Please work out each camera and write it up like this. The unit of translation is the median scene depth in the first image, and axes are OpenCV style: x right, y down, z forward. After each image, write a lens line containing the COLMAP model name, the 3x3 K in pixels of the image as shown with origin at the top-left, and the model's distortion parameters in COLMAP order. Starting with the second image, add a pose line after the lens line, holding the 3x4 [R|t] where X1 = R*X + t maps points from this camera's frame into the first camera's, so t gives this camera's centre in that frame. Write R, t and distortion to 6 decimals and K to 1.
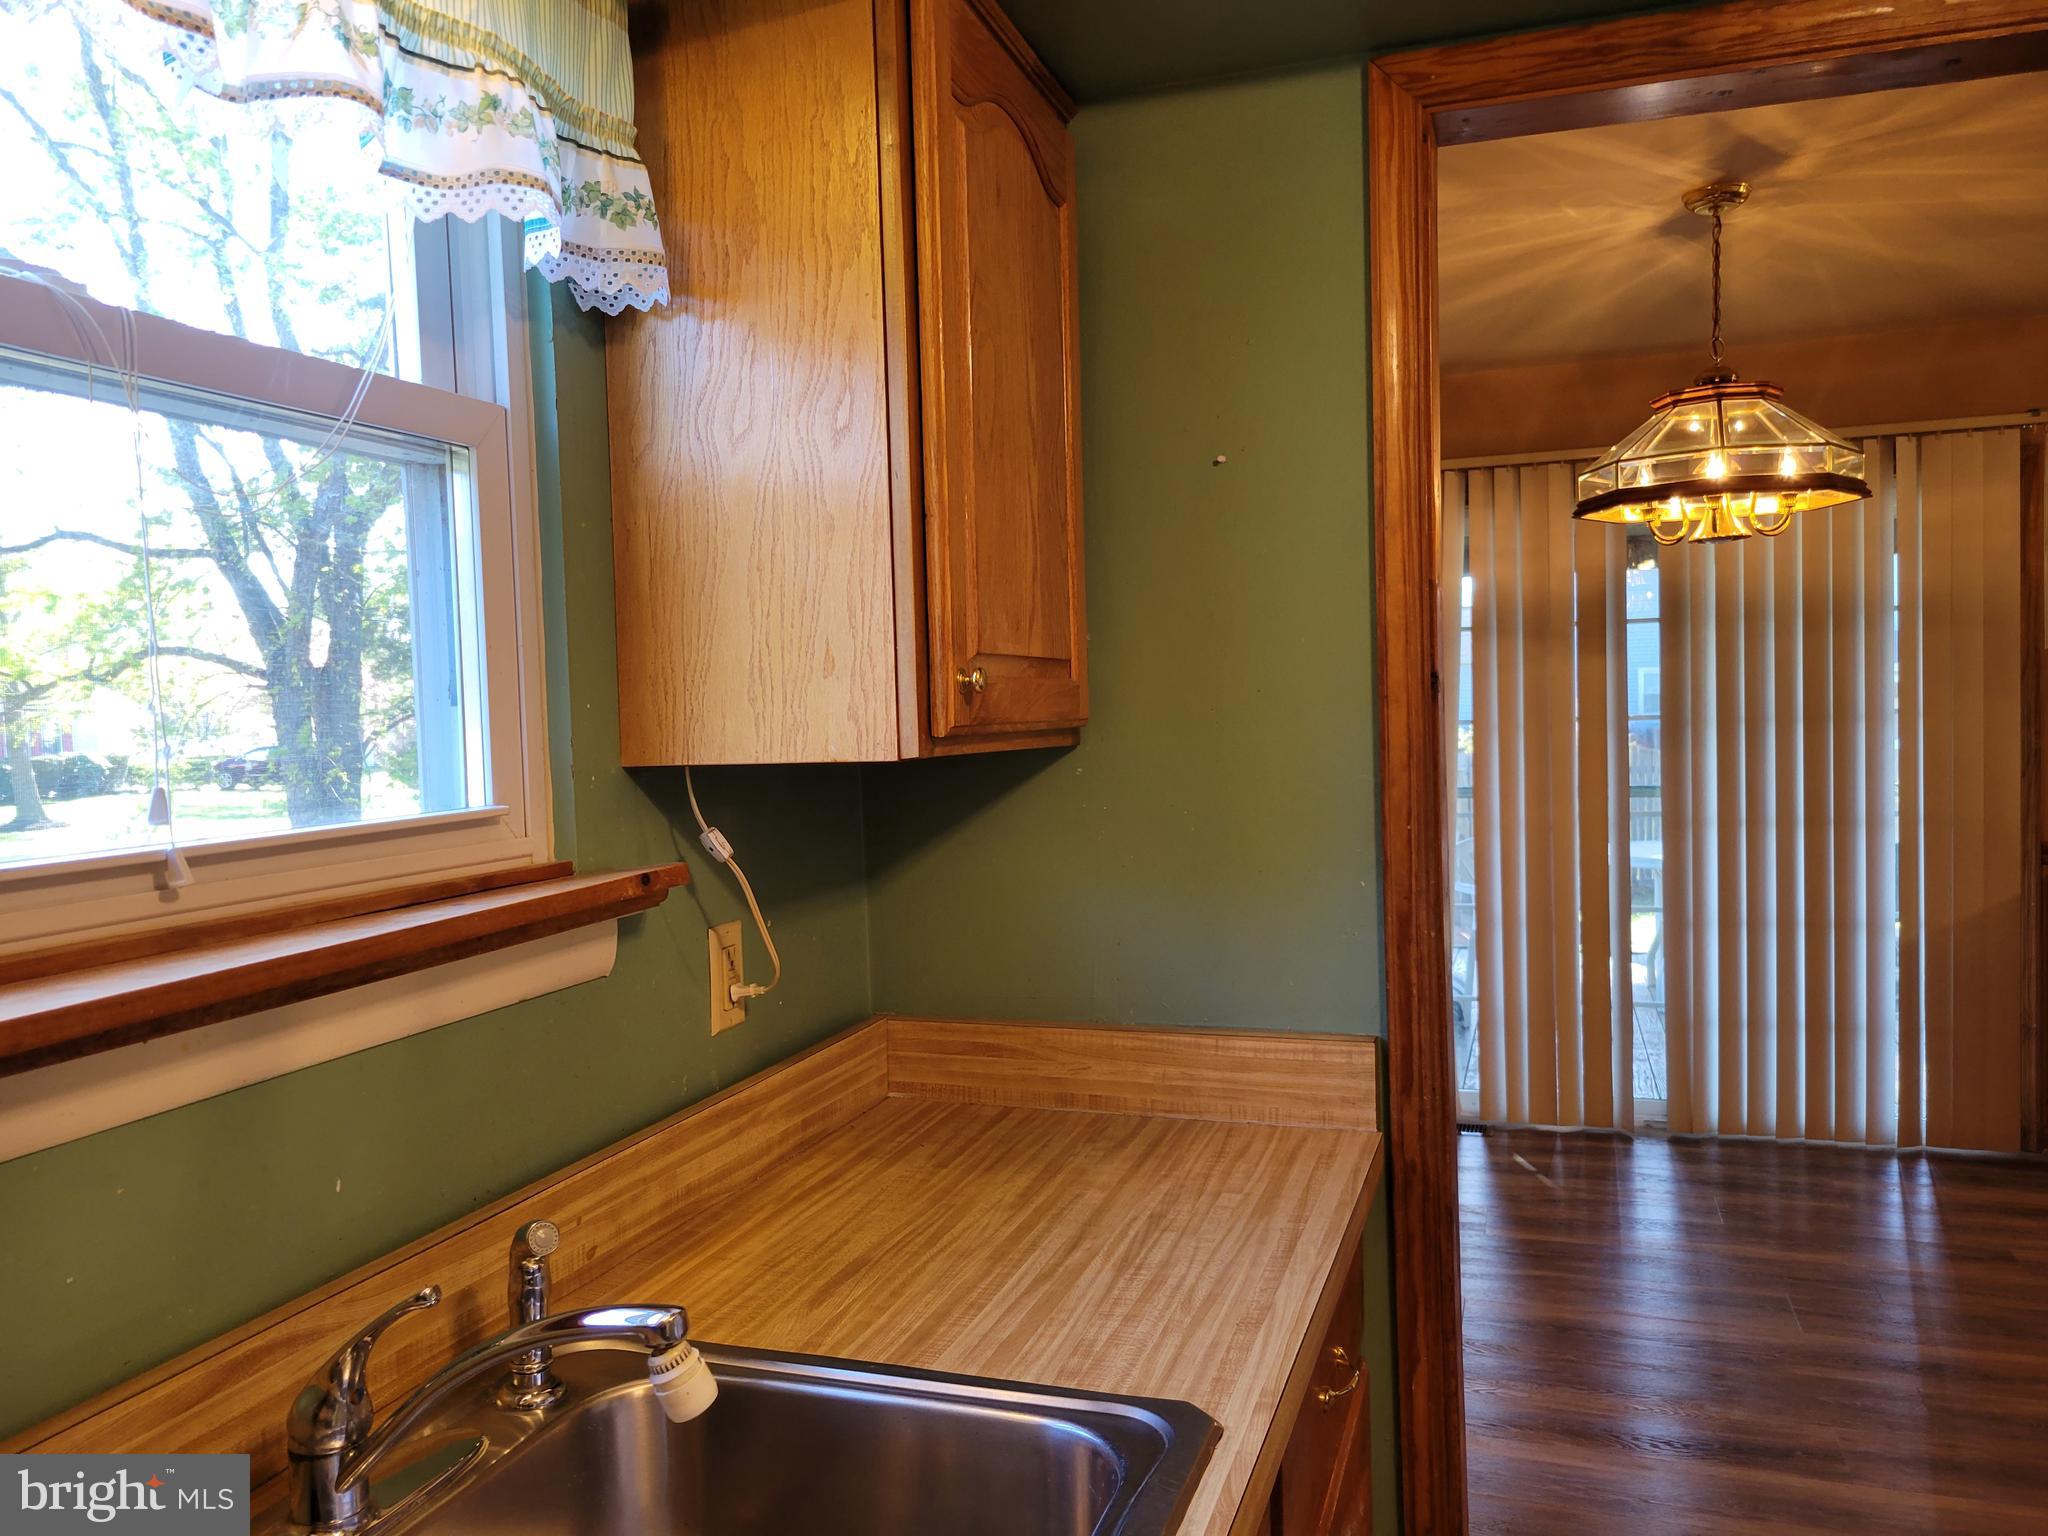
lens RADIAL K [[1548.2, 0, 1009.2], [0, 1548.2, 763.5], [0, 0, 1]] dist [0.047372, -0.038461]
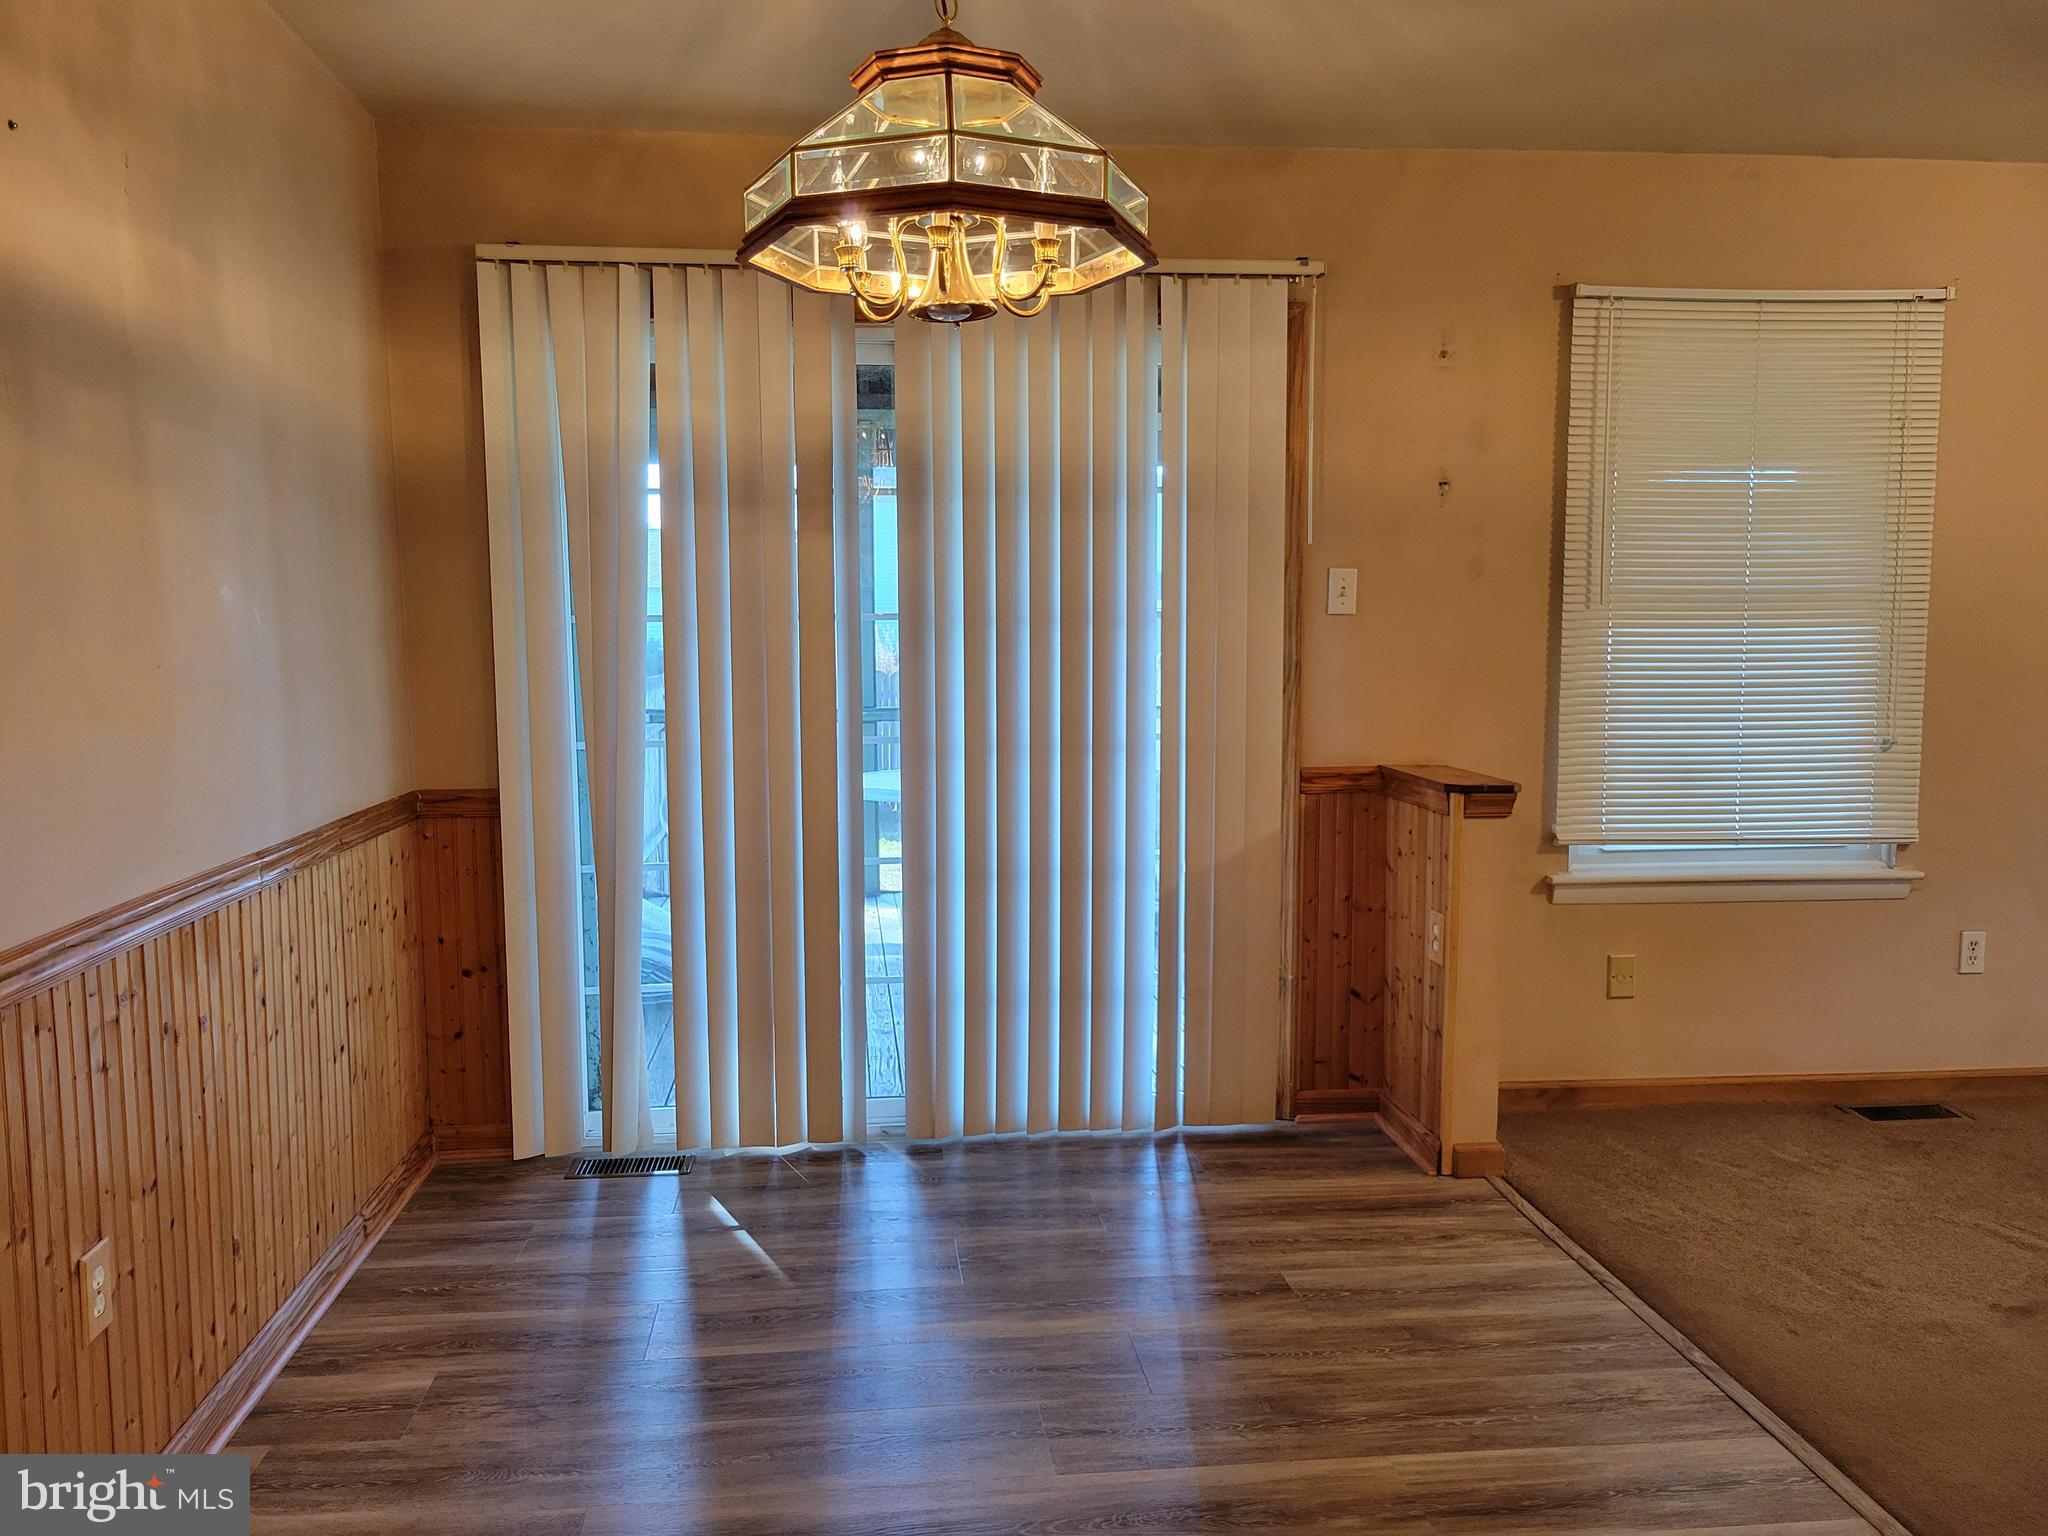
lens RADIAL K [[1535.7, 0, 1024.0], [0, 1535.7, 768.0], [0, 0, 1]] dist [0.050469, -0.007693]
pose [[0.899224, -0.018438, 0.437100, 0.170132], [-0.003638, 0.998762, 0.049614, 0.008828], [-0.437474, -0.046204, 0.898043, 0.347051]]
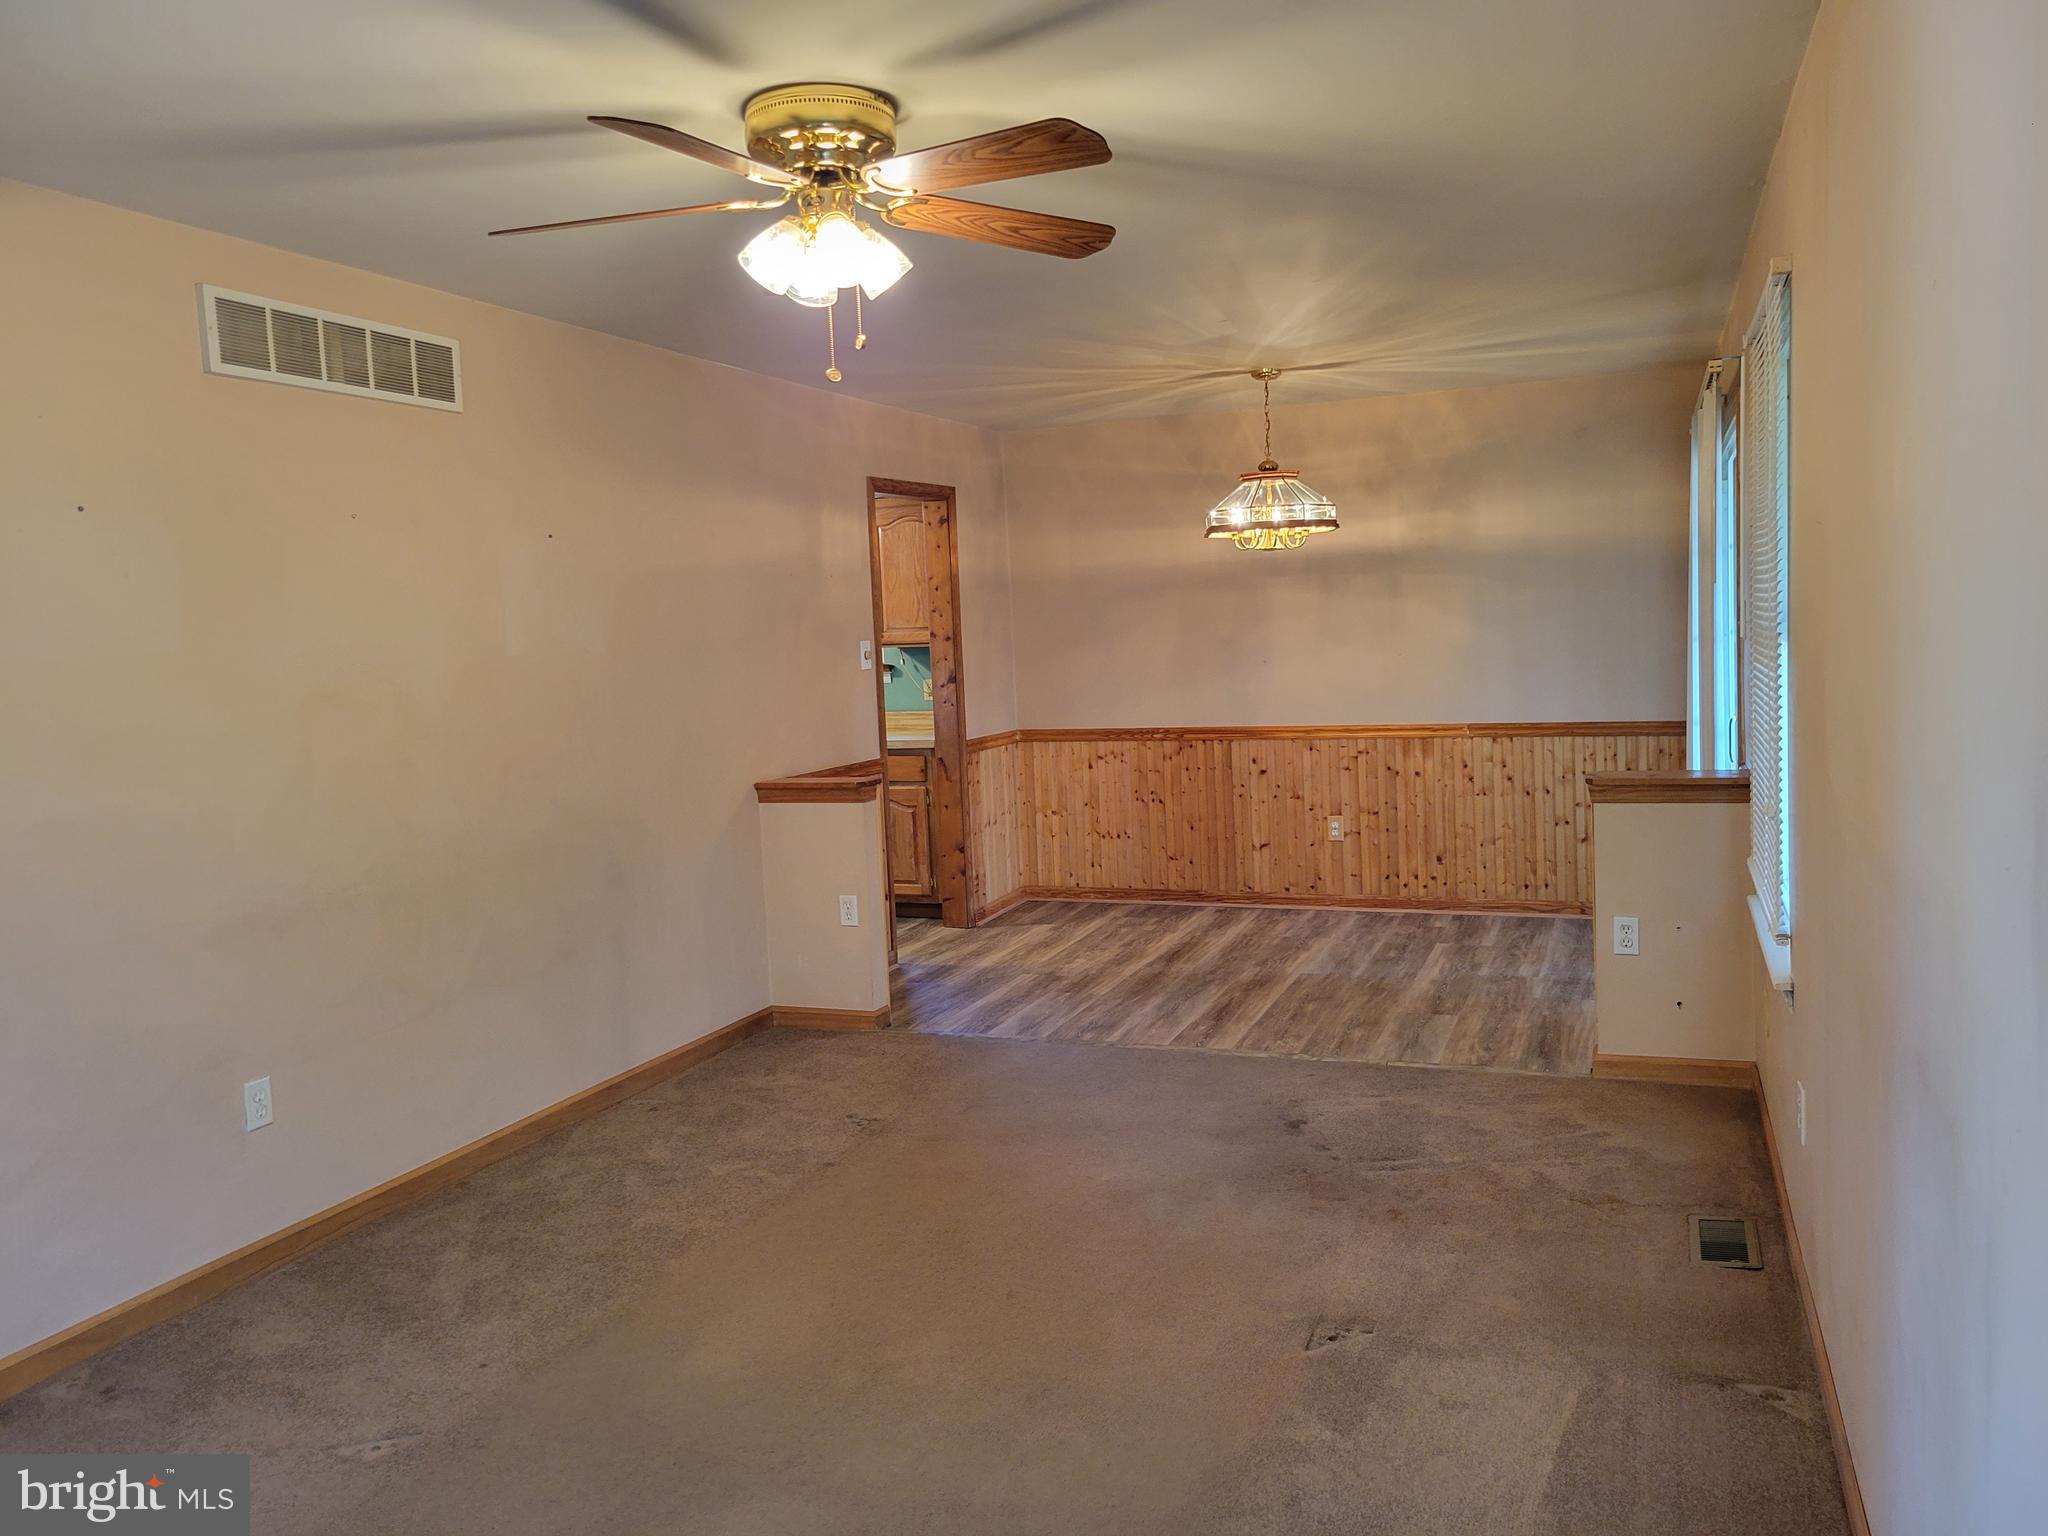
lens RADIAL K [[1548.2, 0, 1009.2], [0, 1548.2, 763.5], [0, 0, 1]] dist [0.047372, -0.038461]
pose [[-0.047478, 0.115431, -0.992180, 2.120015], [0.002073, 0.993310, 0.115463, -0.089819], [0.998870, 0.003425, -0.047400, 0.665321]]
